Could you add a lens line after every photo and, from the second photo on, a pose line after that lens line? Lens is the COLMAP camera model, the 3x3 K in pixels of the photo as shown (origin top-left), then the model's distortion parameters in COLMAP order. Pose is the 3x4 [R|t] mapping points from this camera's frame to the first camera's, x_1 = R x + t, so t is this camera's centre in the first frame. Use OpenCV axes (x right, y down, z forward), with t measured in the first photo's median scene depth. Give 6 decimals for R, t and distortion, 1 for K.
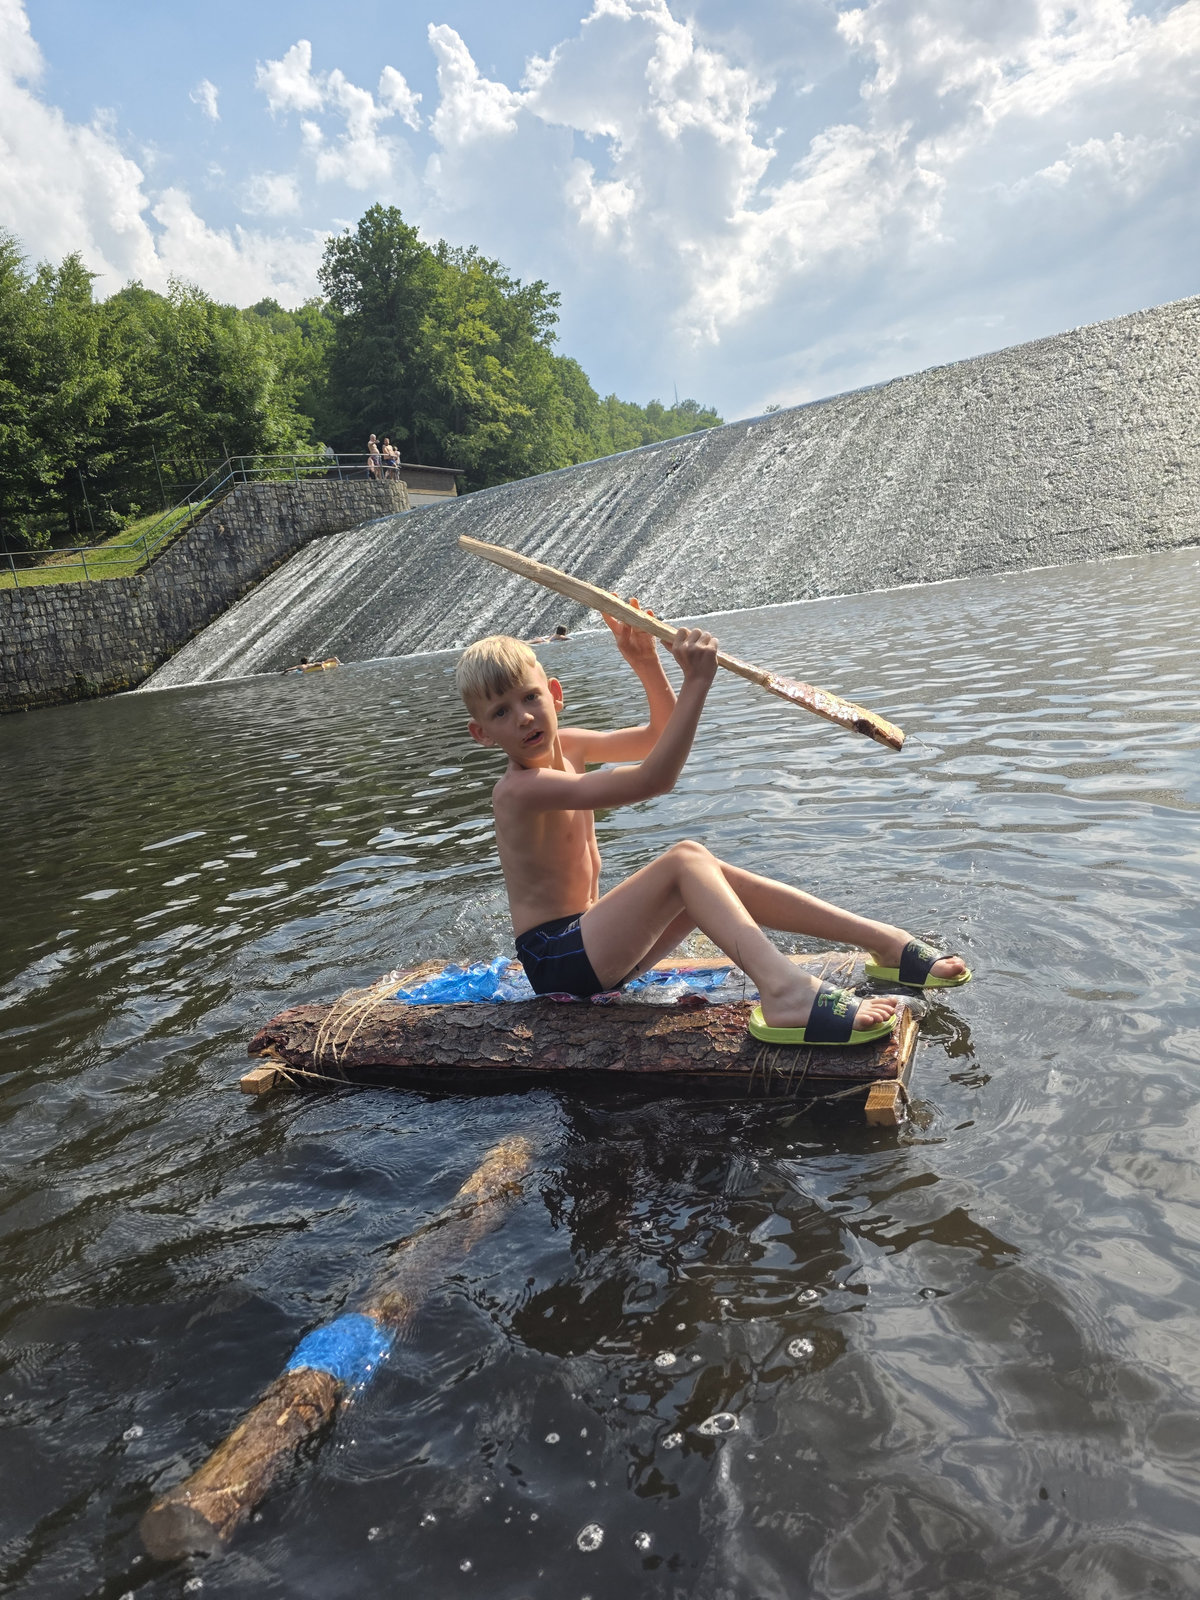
lens RADIAL K [[1065.5, 0, 592.9], [0, 1065.5, 787.5], [0, 0, 1]] dist [0.047717, -0.045964]
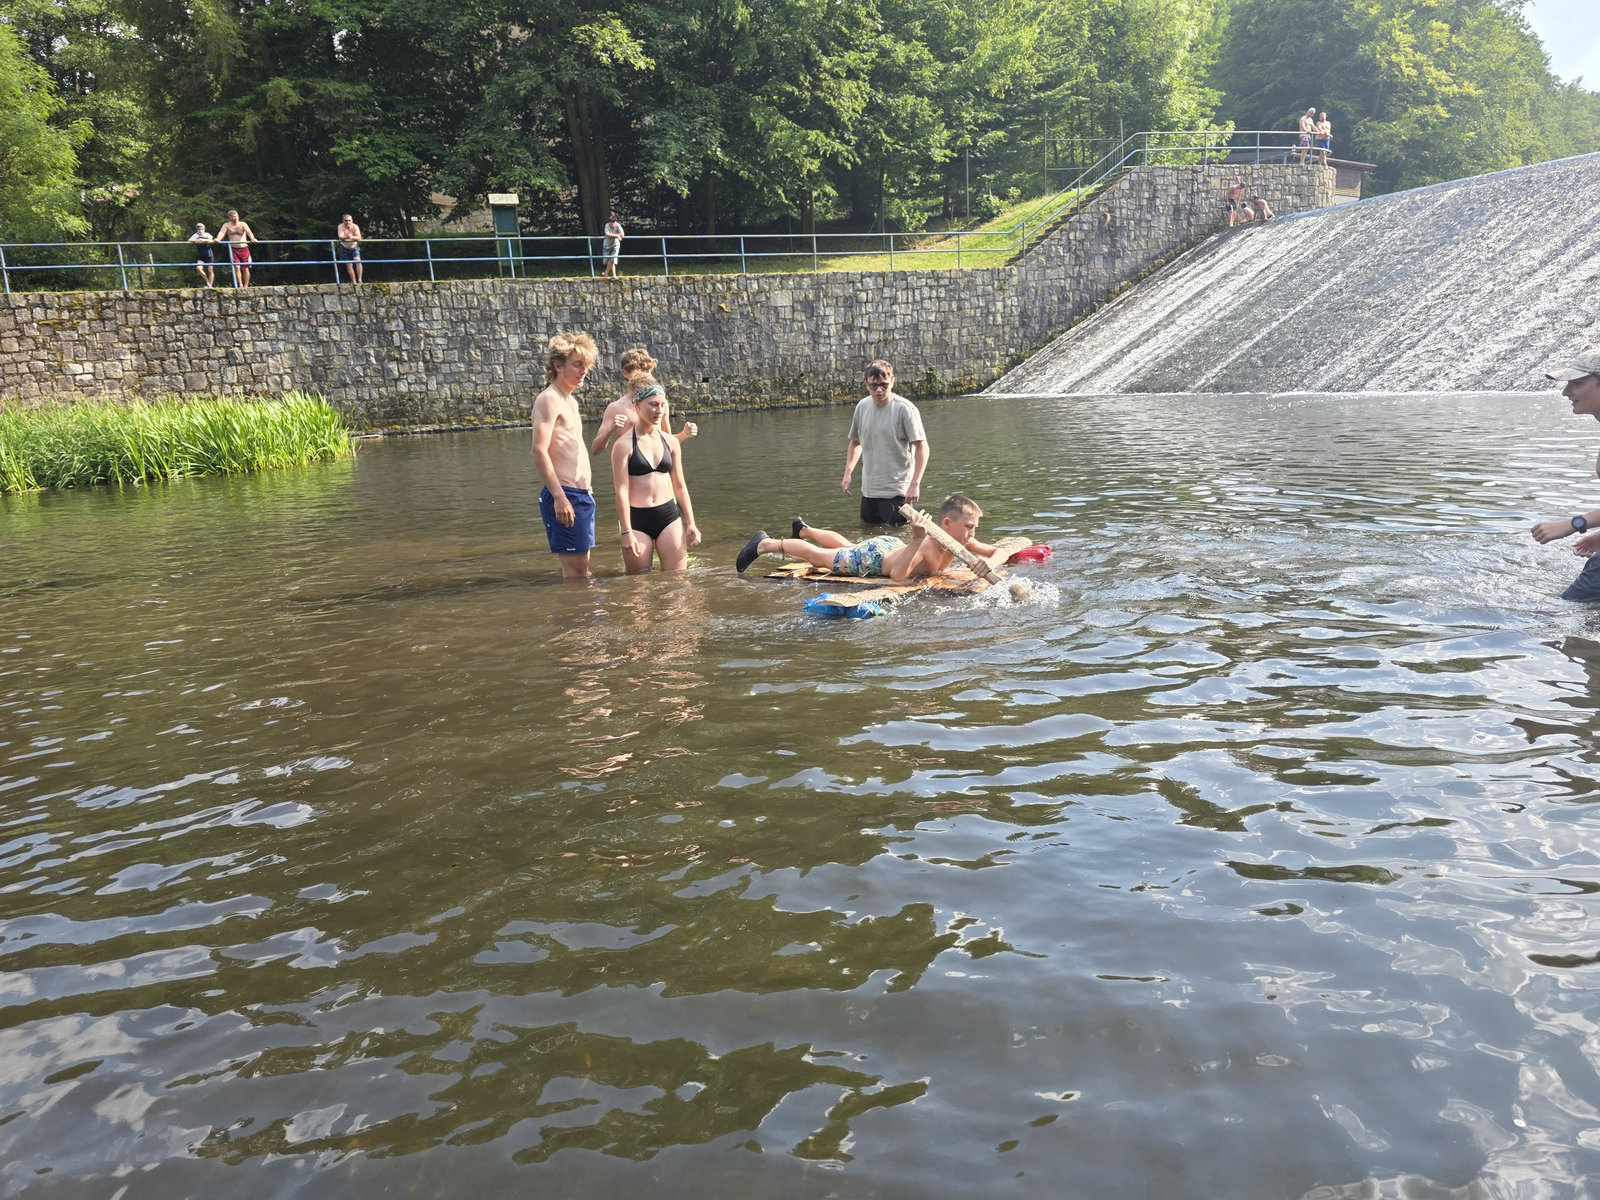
lens RADIAL K [[1071.2, 0, 793.8], [0, 1071.2, 593.8], [0, 0, 1]] dist [0.047967, -0.044972]
pose [[0.853458, 0.210636, -0.476699, -0.084014], [-0.169546, 0.977146, 0.128219, -0.012812], [0.492813, -0.028608, 0.869665, 0.108488]]
